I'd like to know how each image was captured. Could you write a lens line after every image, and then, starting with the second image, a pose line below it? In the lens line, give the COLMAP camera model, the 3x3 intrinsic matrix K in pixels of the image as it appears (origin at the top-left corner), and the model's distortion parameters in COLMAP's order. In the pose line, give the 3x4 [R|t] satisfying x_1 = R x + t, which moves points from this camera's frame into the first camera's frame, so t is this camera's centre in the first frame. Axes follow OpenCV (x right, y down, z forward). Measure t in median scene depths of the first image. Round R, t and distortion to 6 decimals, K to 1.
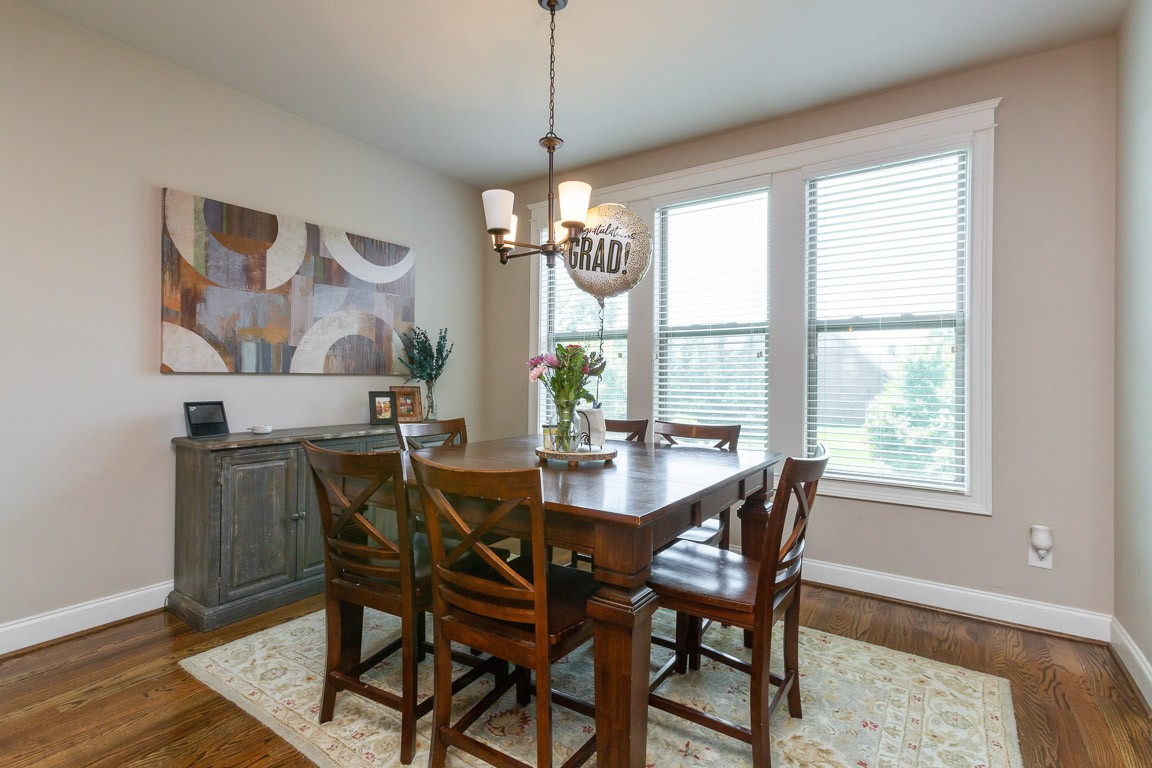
lens RADIAL K [[532.2, 0, 576.7], [0, 532.2, 375.5], [0, 0, 1]] dist [-0.003969, 0.000472]
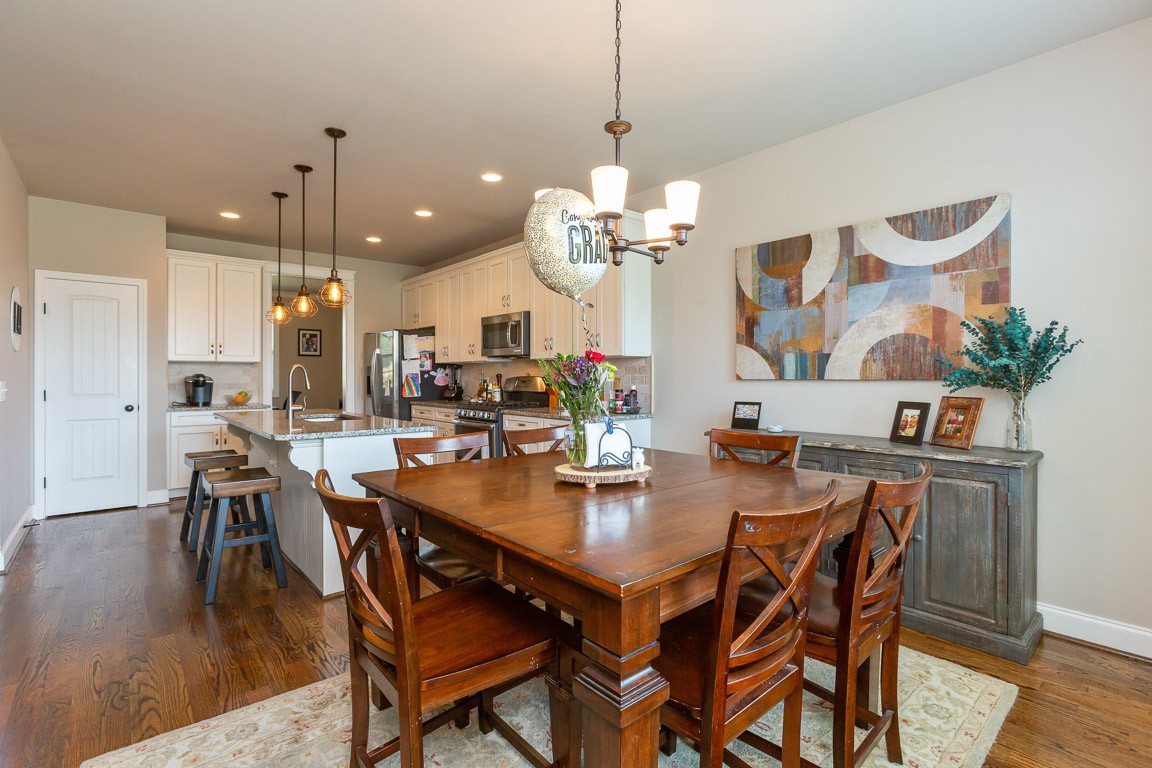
lens RADIAL K [[532.2, 0, 574.4], [0, 532.2, 380.6], [0, 0, 1]] dist [-0.003969, 0.000472]
pose [[-0.245498, -0.003778, -0.969390, 0.574106], [-0.002646, 0.999991, -0.003227, 0.002290], [0.969393, 0.001773, -0.245506, 0.766447]]
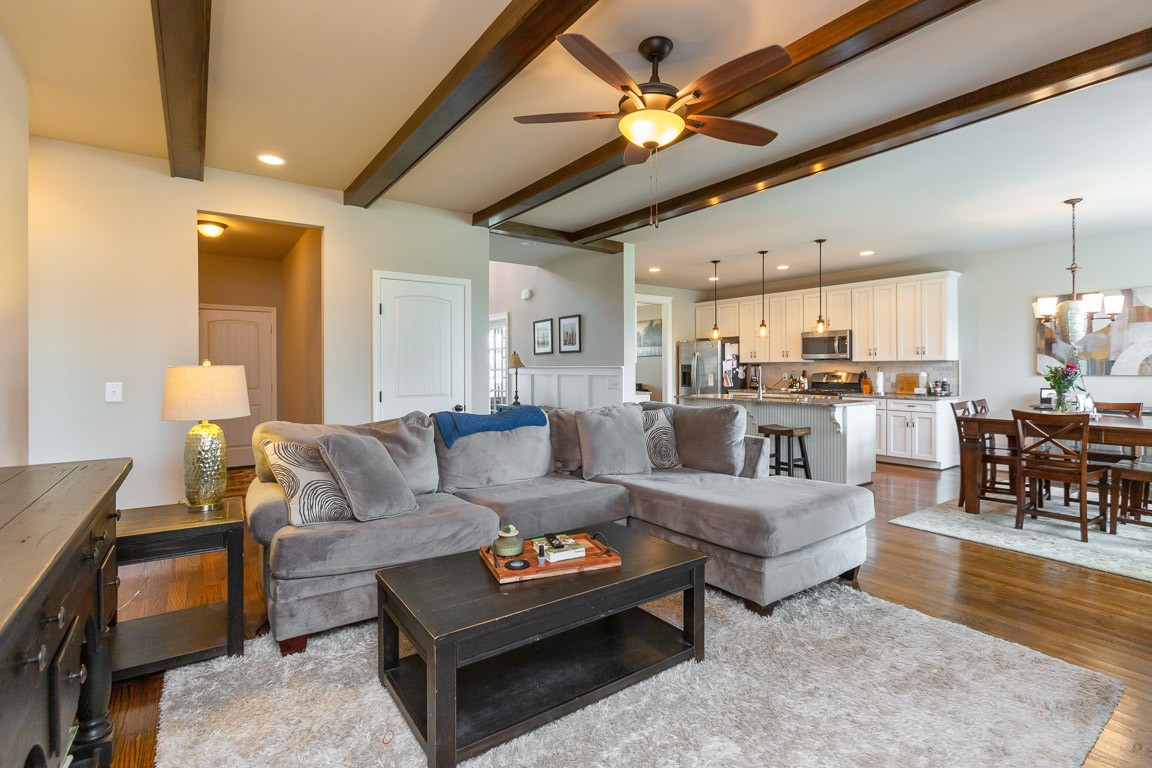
lens RADIAL K [[532.2, 0, 578.7], [0, 532.2, 371.6], [0, 0, 1]] dist [-0.003969, 0.000472]
pose [[-0.324158, -0.012034, -0.945926, 1.740287], [-0.006909, 0.999923, -0.010354, 0.014611], [0.945978, 0.003179, -0.324216, -0.134075]]
